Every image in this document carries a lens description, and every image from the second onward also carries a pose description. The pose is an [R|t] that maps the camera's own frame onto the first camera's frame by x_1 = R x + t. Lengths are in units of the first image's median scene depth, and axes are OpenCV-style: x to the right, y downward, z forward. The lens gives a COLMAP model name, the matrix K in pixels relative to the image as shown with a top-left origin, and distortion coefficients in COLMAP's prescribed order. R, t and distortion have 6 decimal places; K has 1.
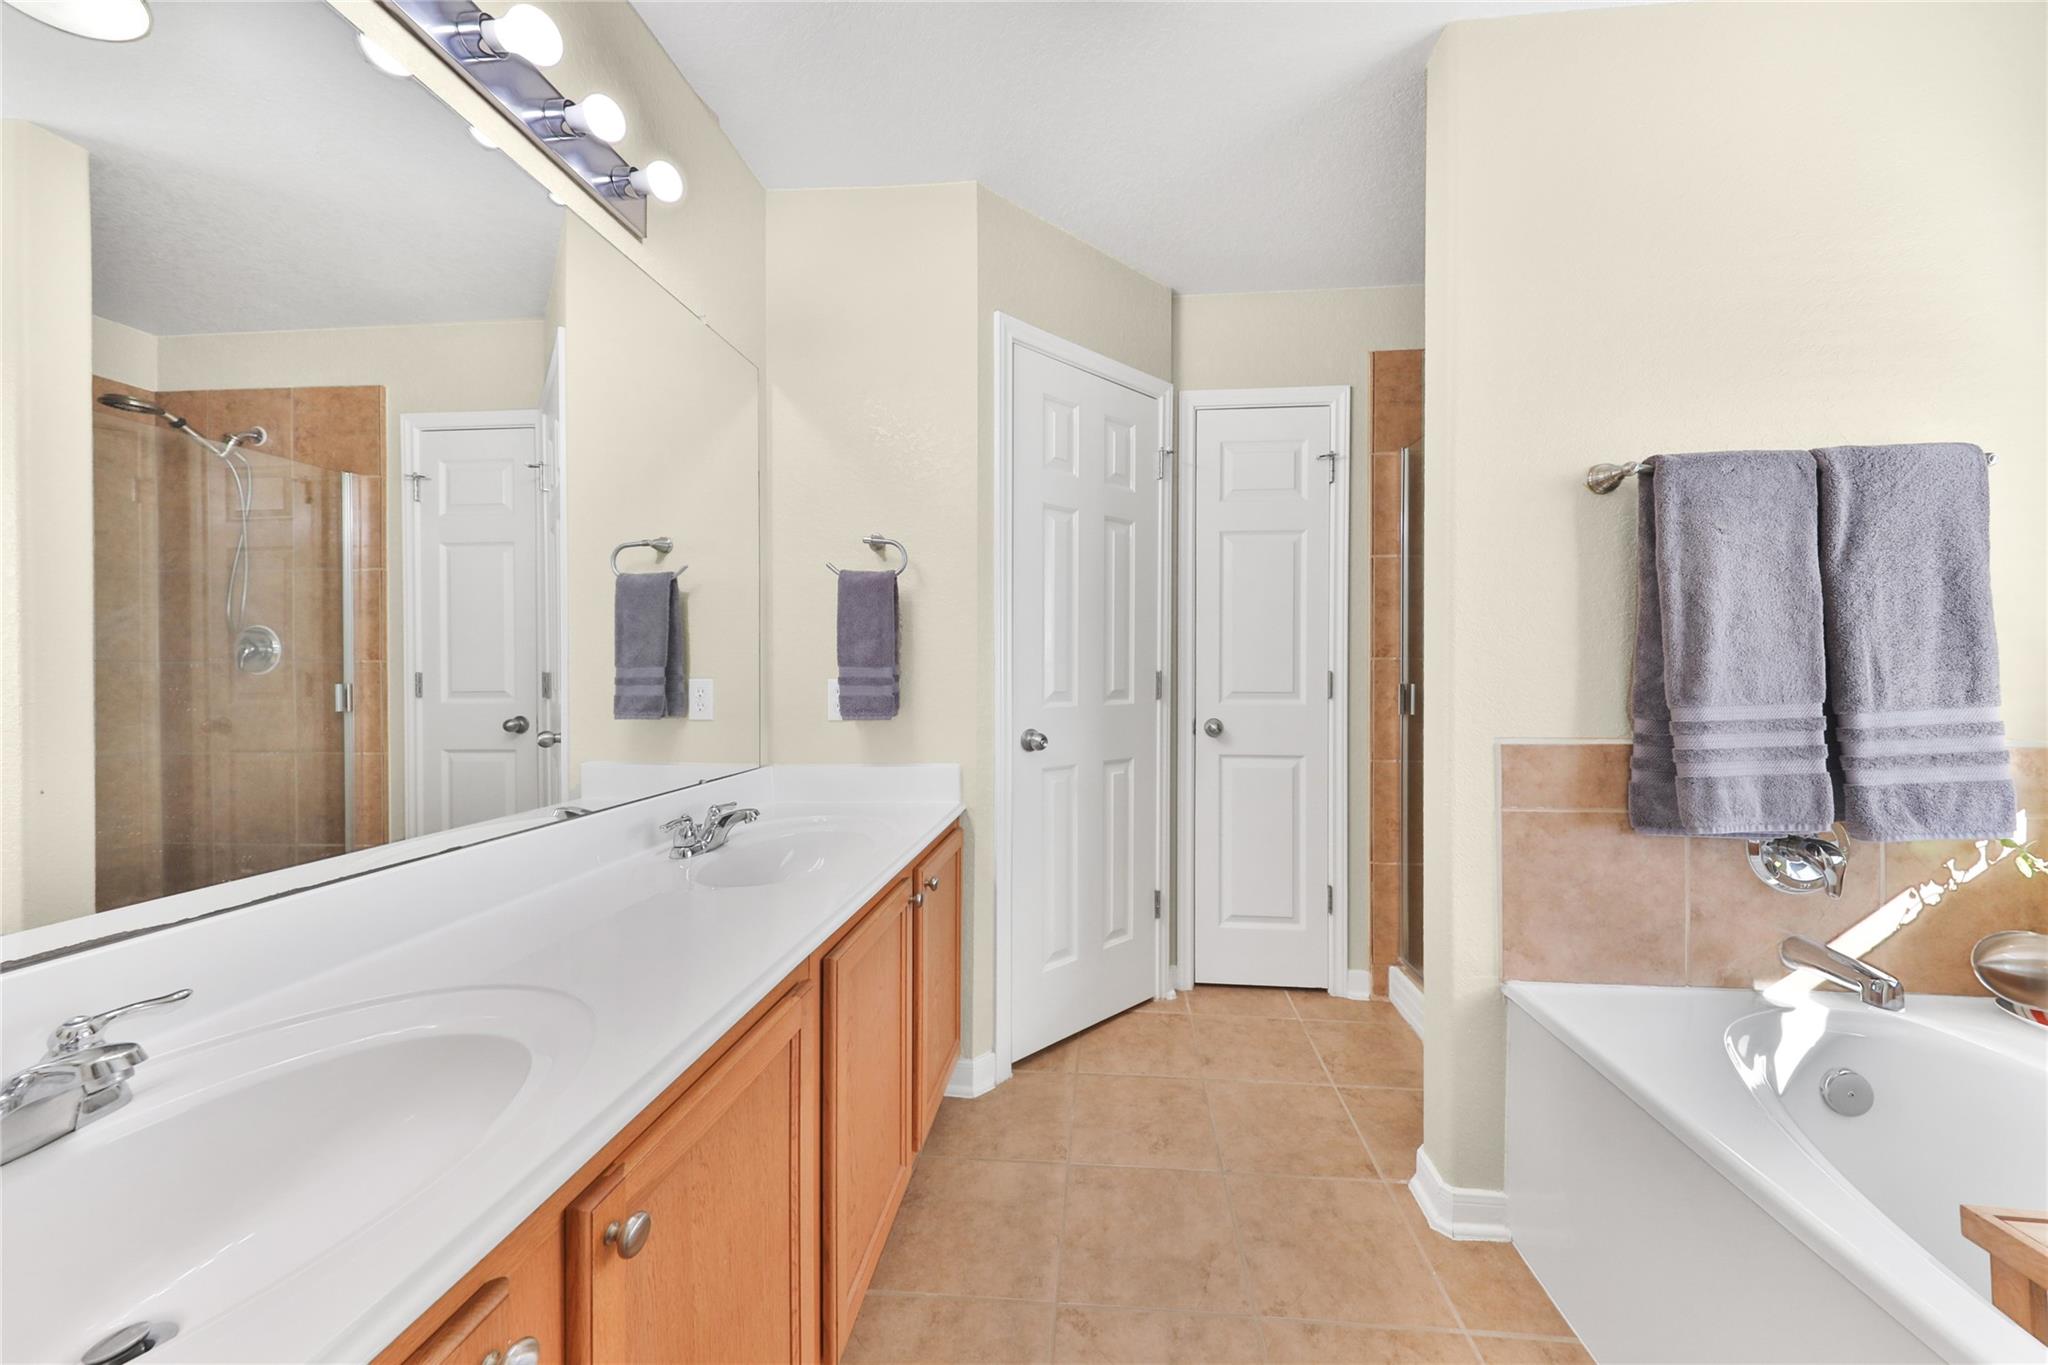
lens RADIAL K [[696.7, 0, 1022.5], [0, 696.7, 677.7], [0, 0, 1]] dist [0.024722, -0.006957]
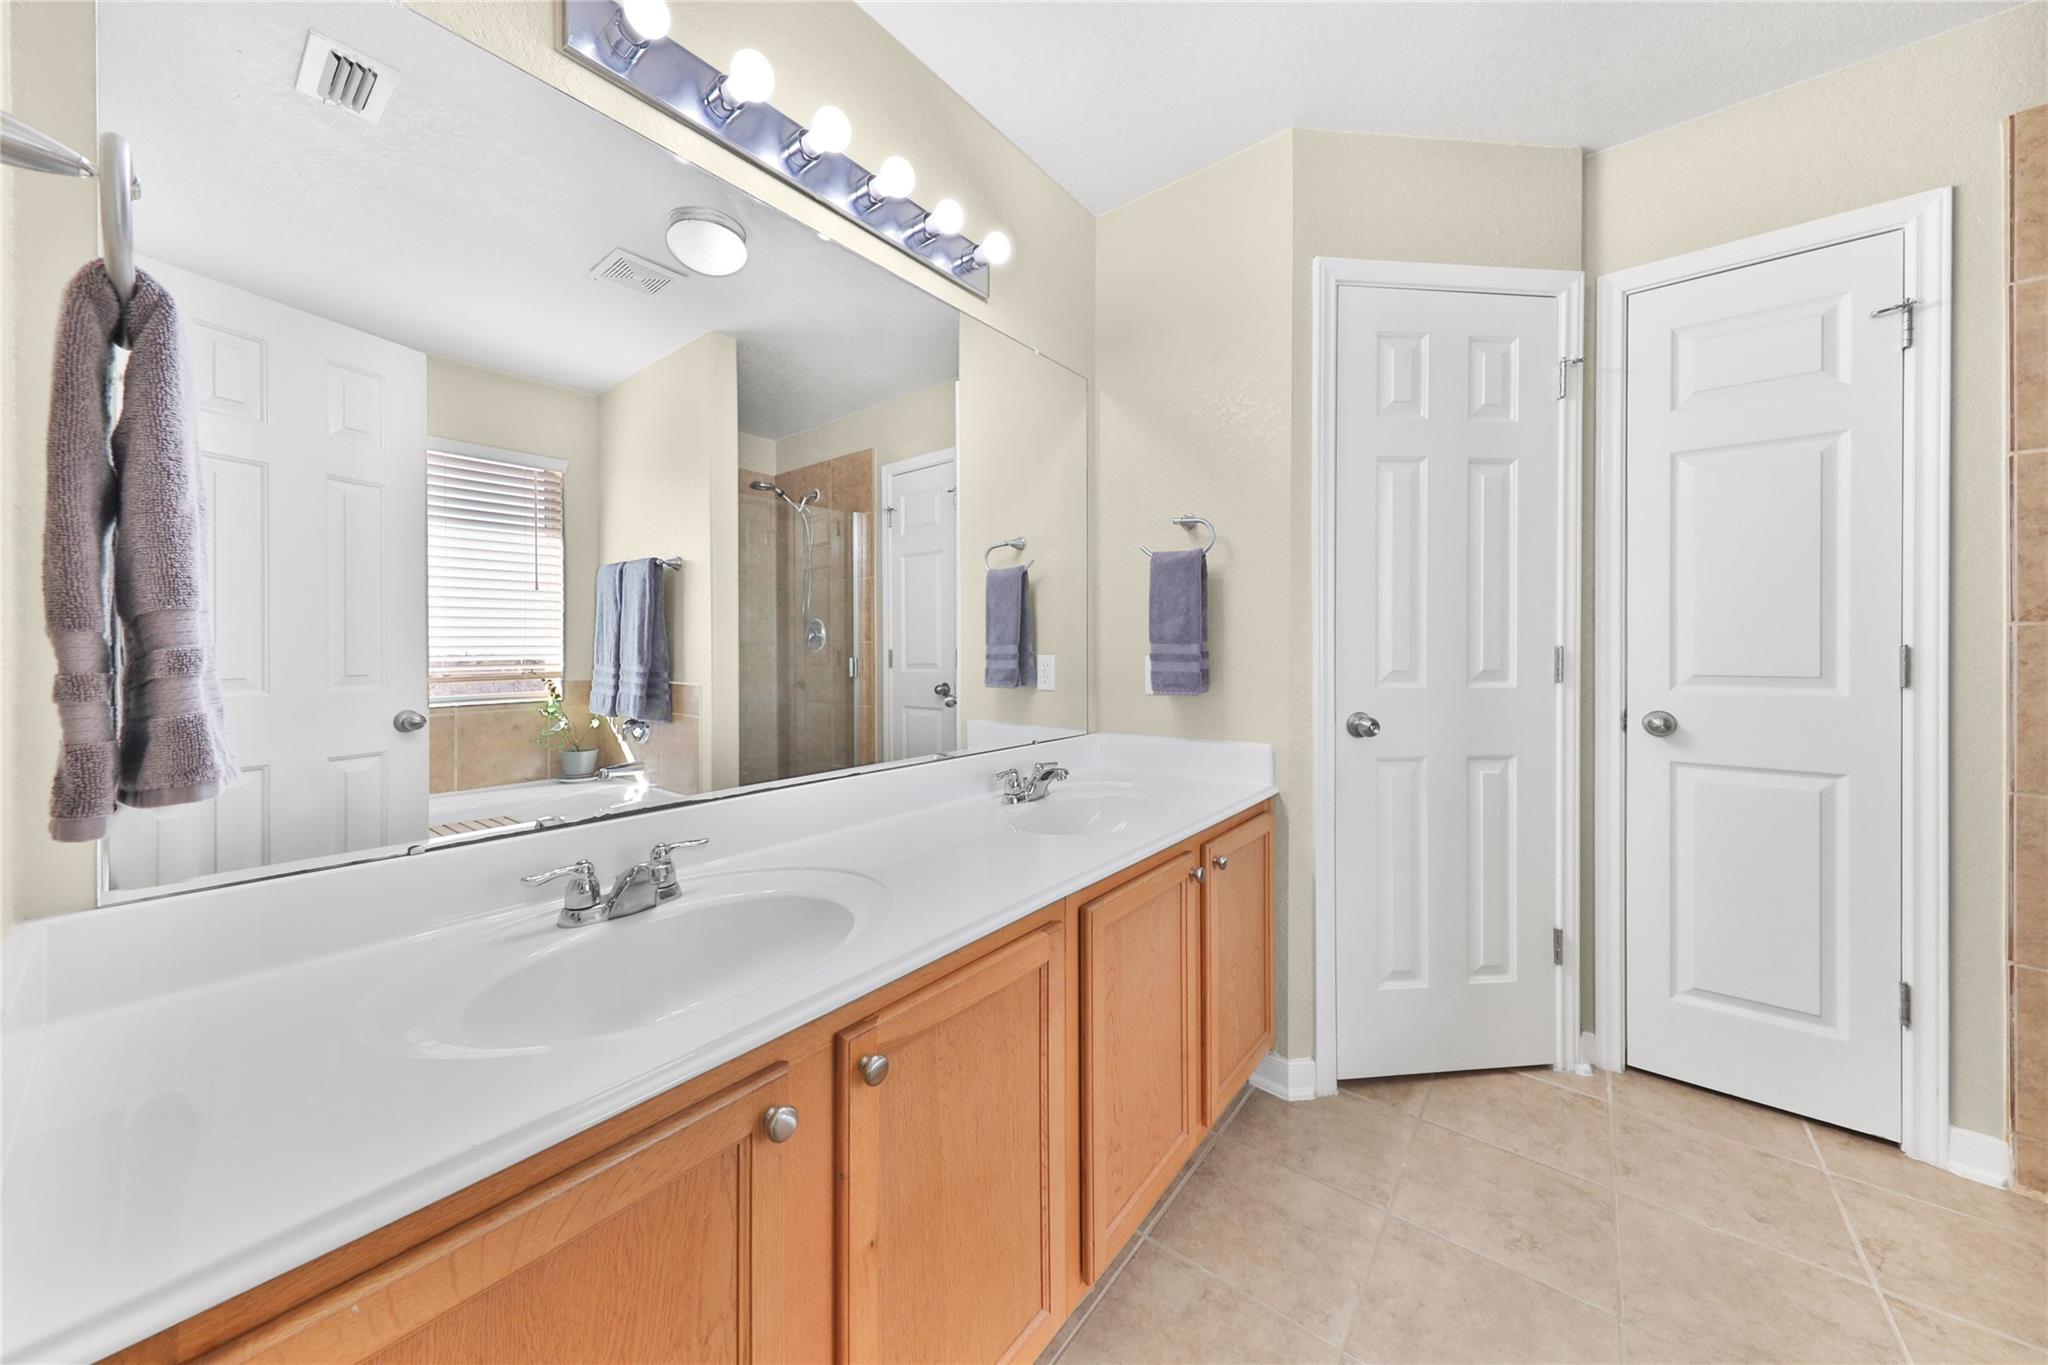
lens RADIAL K [[690.1, 0, 1024.5], [0, 690.1, 653.1], [0, 0, 1]] dist [0.024671, -0.006061]
pose [[0.827446, 0.001205, -0.561544, 0.159154], [-0.001805, 0.999998, -0.000514, -0.000720], [0.561543, 0.001439, 0.827447, 0.024983]]
